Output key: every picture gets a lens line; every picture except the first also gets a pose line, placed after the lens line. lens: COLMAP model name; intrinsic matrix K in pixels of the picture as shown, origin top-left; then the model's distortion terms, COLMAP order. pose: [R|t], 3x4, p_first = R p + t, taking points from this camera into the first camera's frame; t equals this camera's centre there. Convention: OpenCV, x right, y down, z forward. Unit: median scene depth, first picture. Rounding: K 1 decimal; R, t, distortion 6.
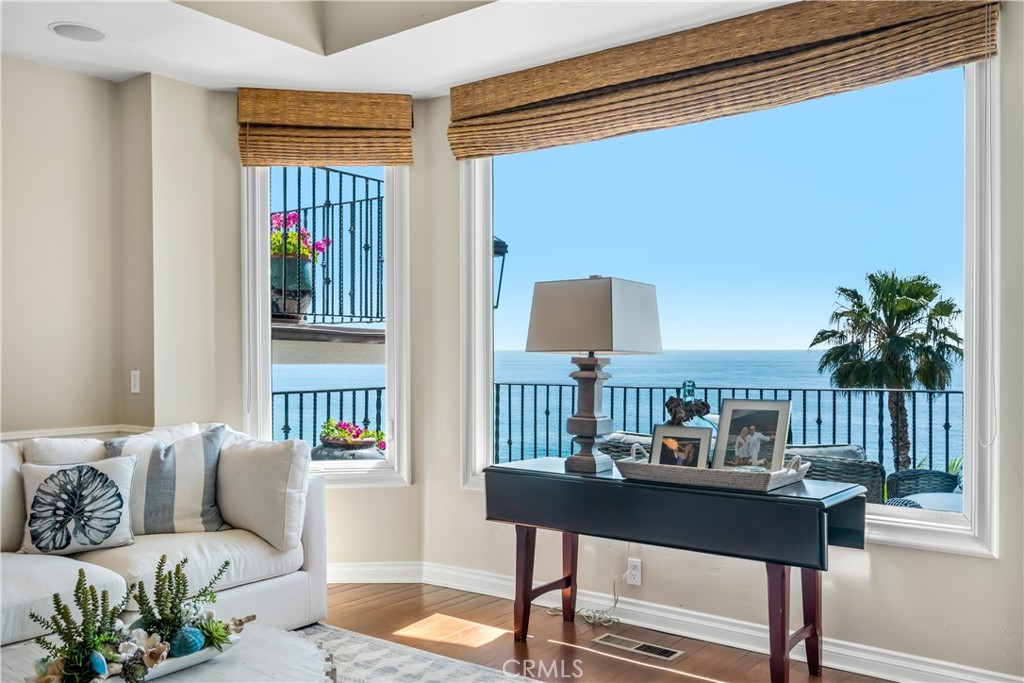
lens RADIAL K [[866.5, 0, 512.0], [0, 866.5, 341.5], [0, 0, 1]] dist [-0.007161, 0.002421]
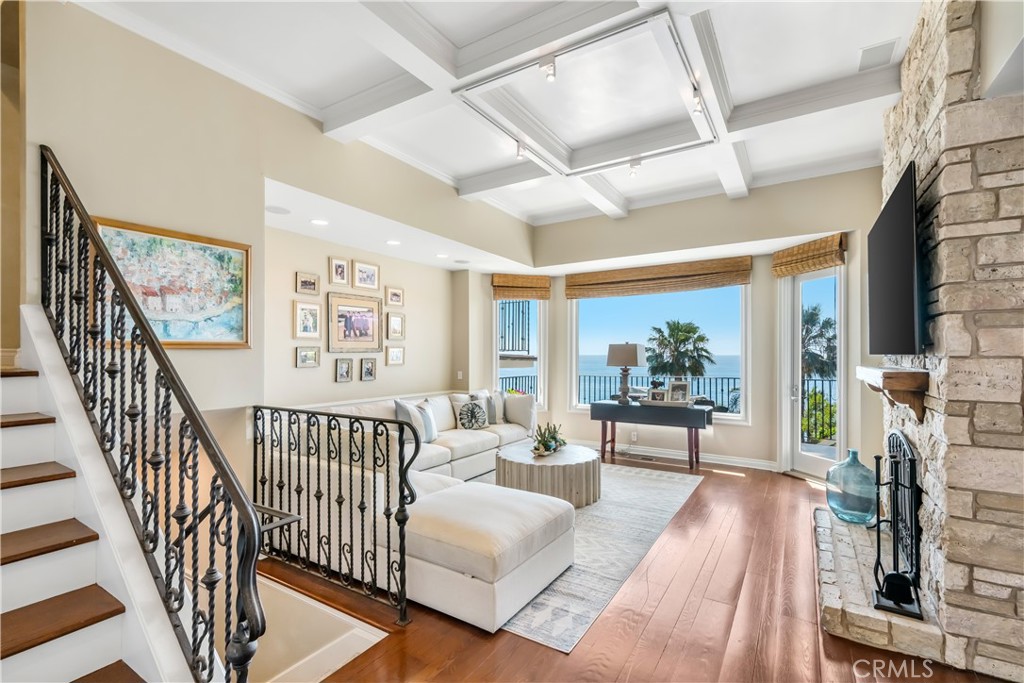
lens RADIAL K [[455.4, 0, 512.0], [0, 455.4, 341.5], [0, 0, 1]] dist [0.001592, 0.000029]
pose [[0.996331, 0.006425, 0.085346, -0.400445], [-0.004874, 0.999819, -0.018368, -0.039442], [-0.085449, 0.017885, 0.996182, -0.543374]]
